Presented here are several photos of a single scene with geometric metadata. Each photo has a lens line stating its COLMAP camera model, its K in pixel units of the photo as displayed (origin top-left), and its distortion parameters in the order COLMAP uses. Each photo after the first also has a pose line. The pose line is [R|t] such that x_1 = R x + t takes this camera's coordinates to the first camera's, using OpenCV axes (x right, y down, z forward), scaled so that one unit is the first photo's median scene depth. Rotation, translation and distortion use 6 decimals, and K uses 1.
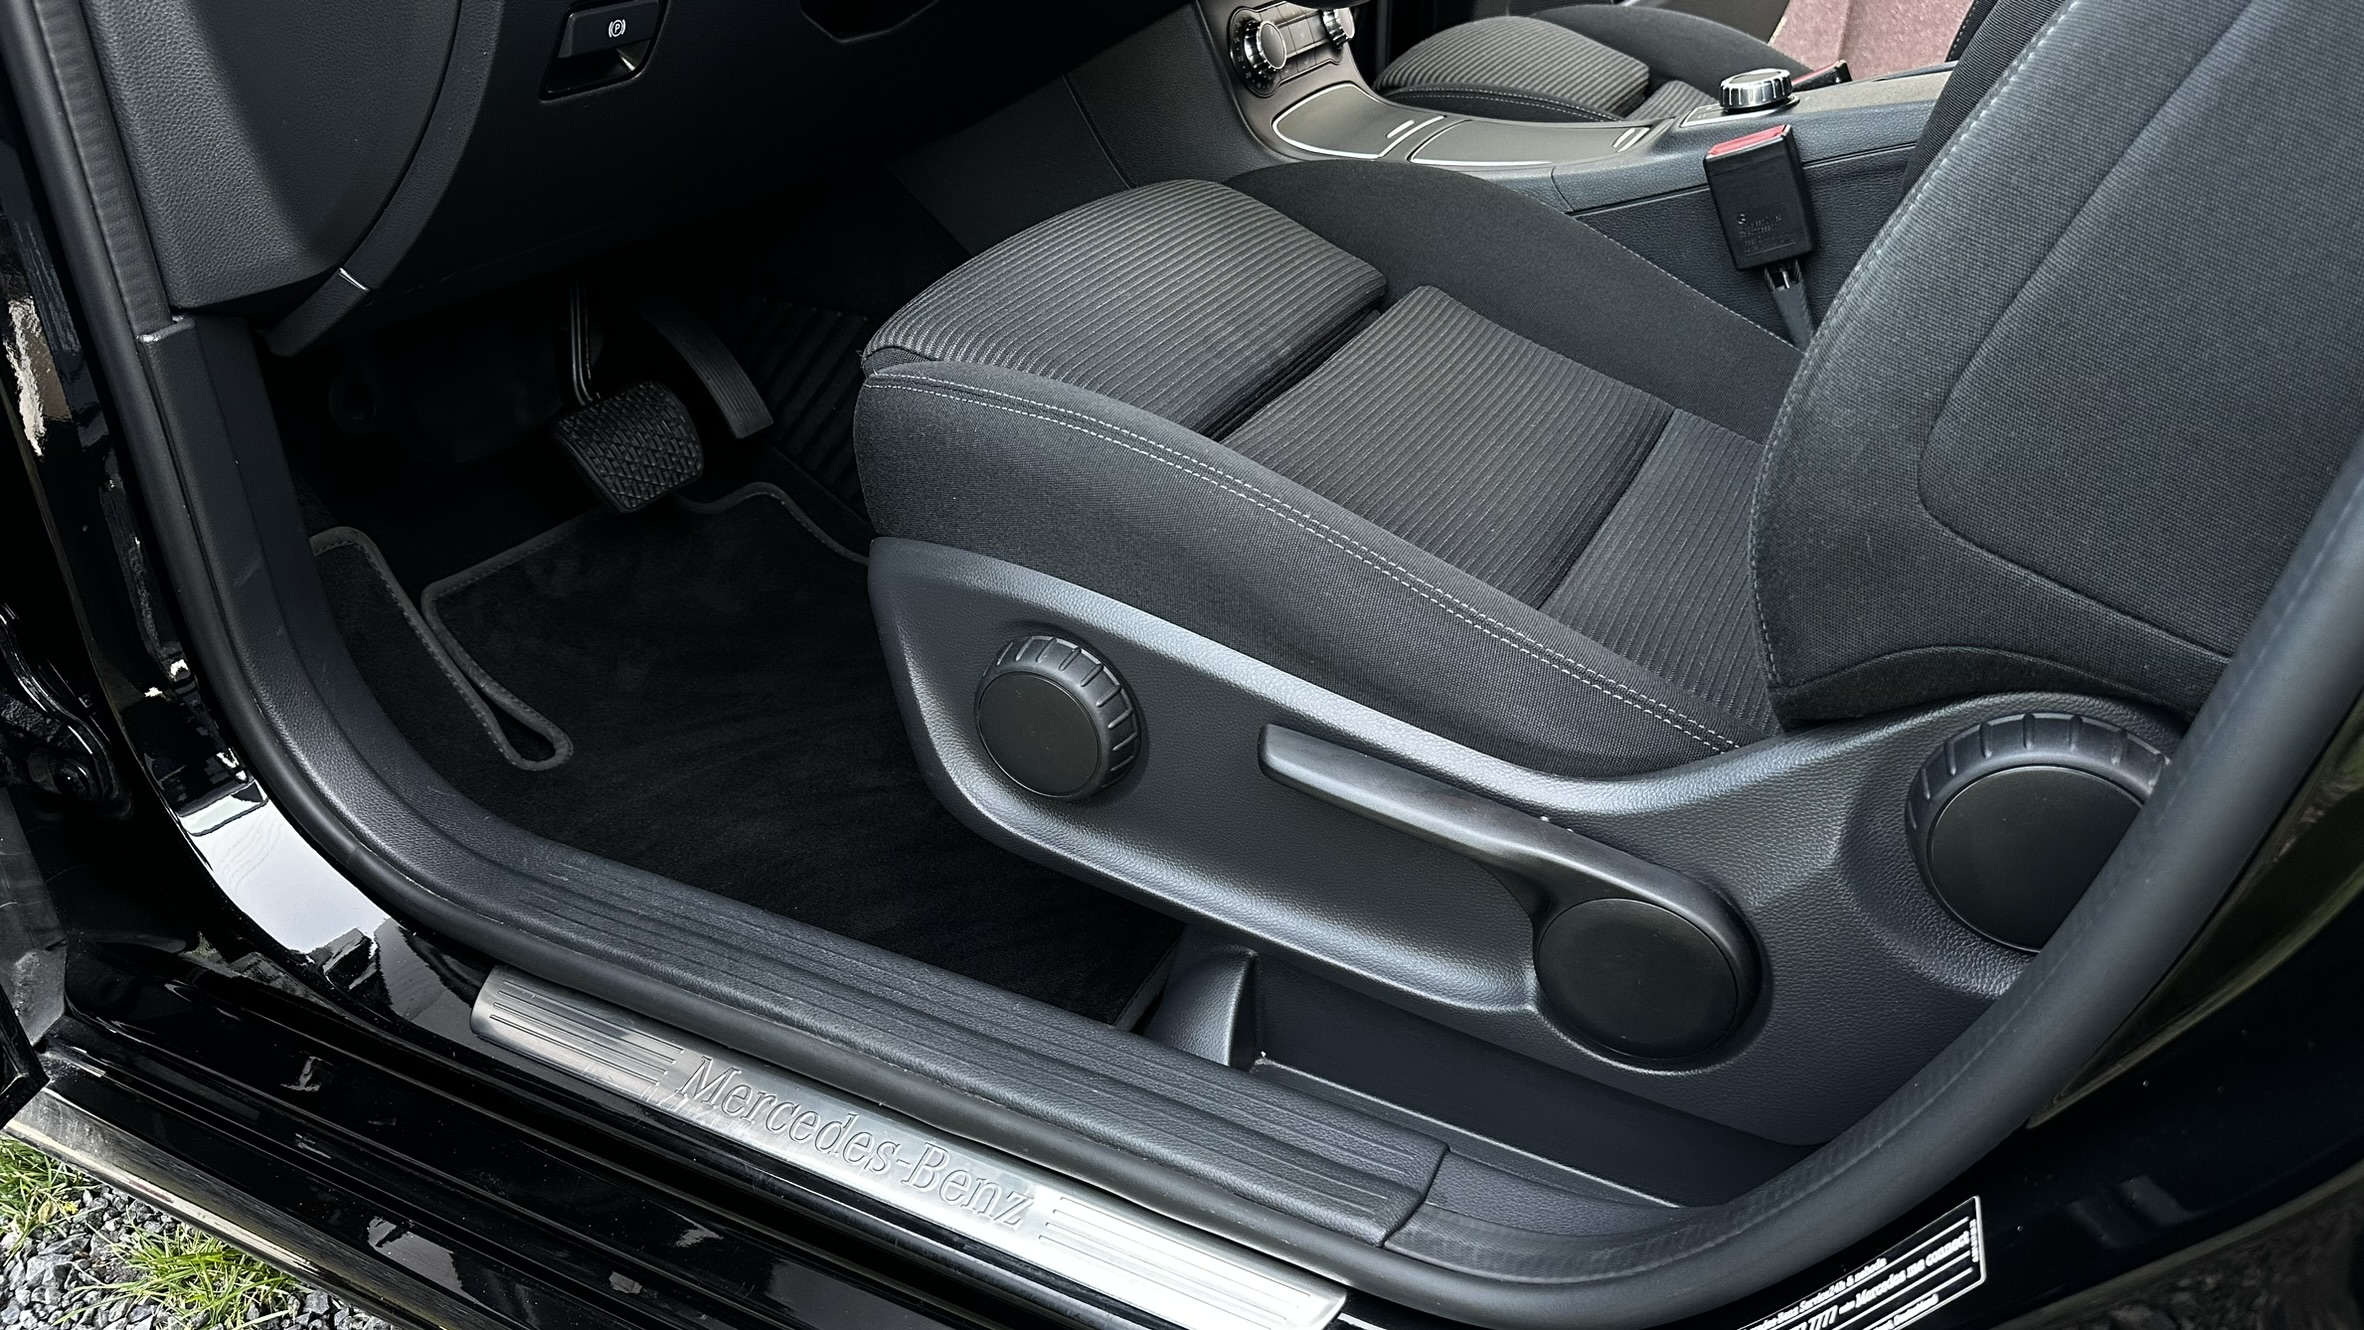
lens RADIAL K [[1677.6, 0, 1190.1], [0, 1677.6, 668.2], [0, 0, 1]] dist [0.103471, -0.167514]
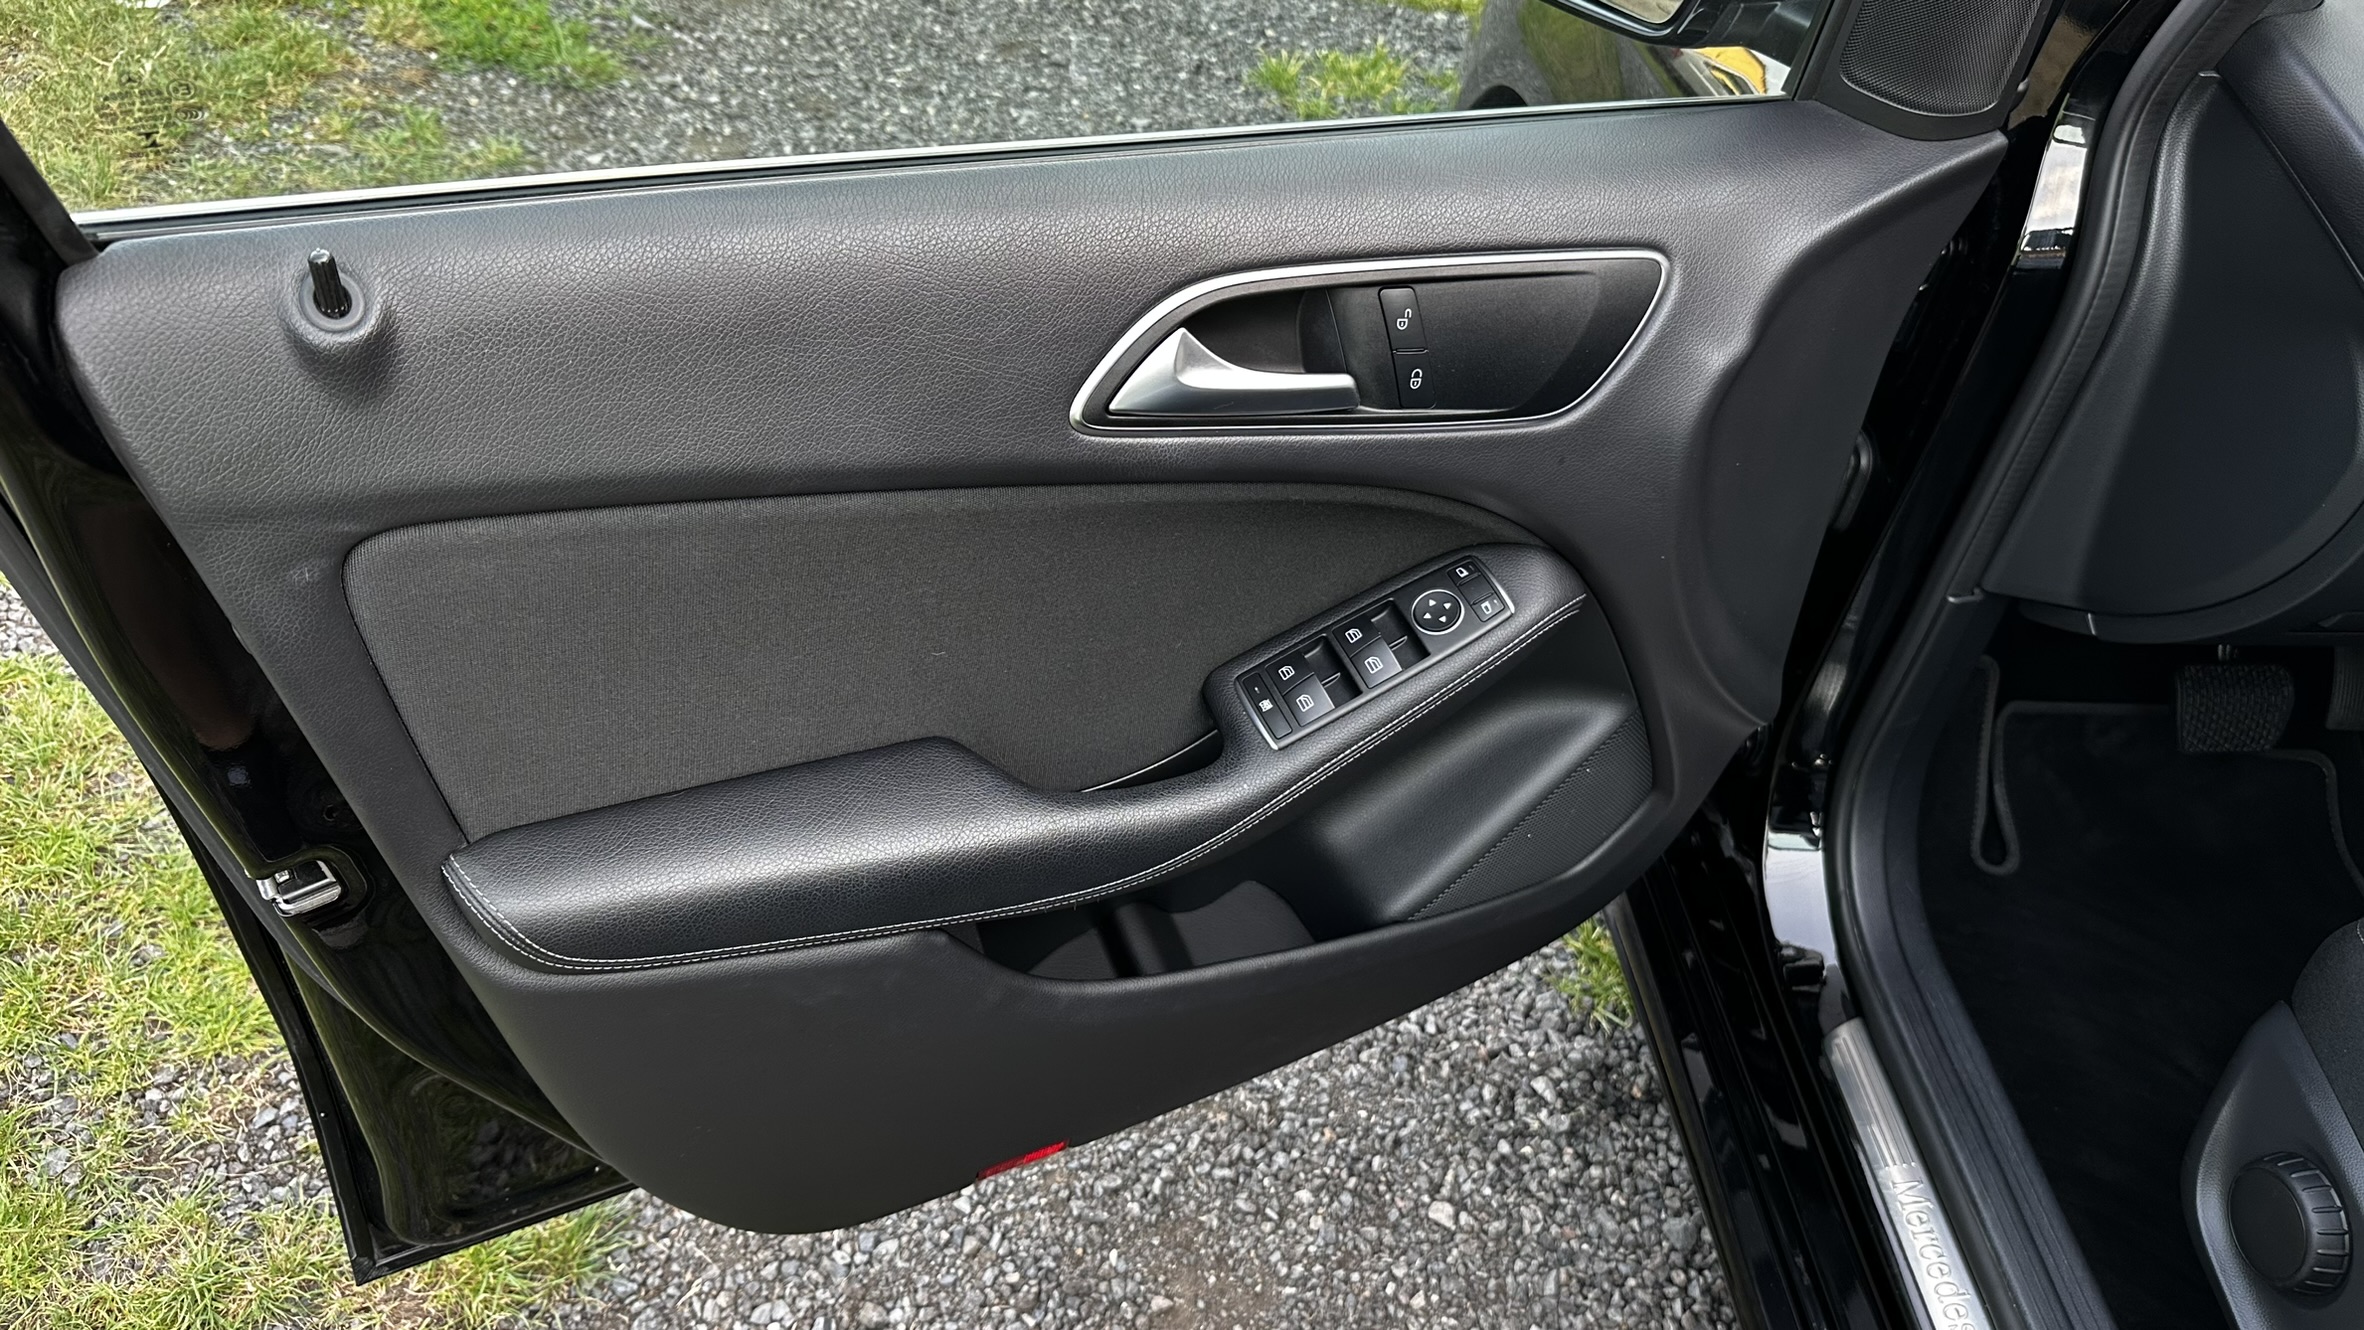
lens RADIAL K [[1677.6, 0, 1190.1], [0, 1677.6, 668.2], [0, 0, 1]] dist [0.103471, -0.167514]
pose [[0.508368, 0.618851, -0.598821, 0.004239], [-0.487833, 0.779999, 0.391944, -0.374552], [0.709634, 0.092872, 0.698422, -0.520975]]
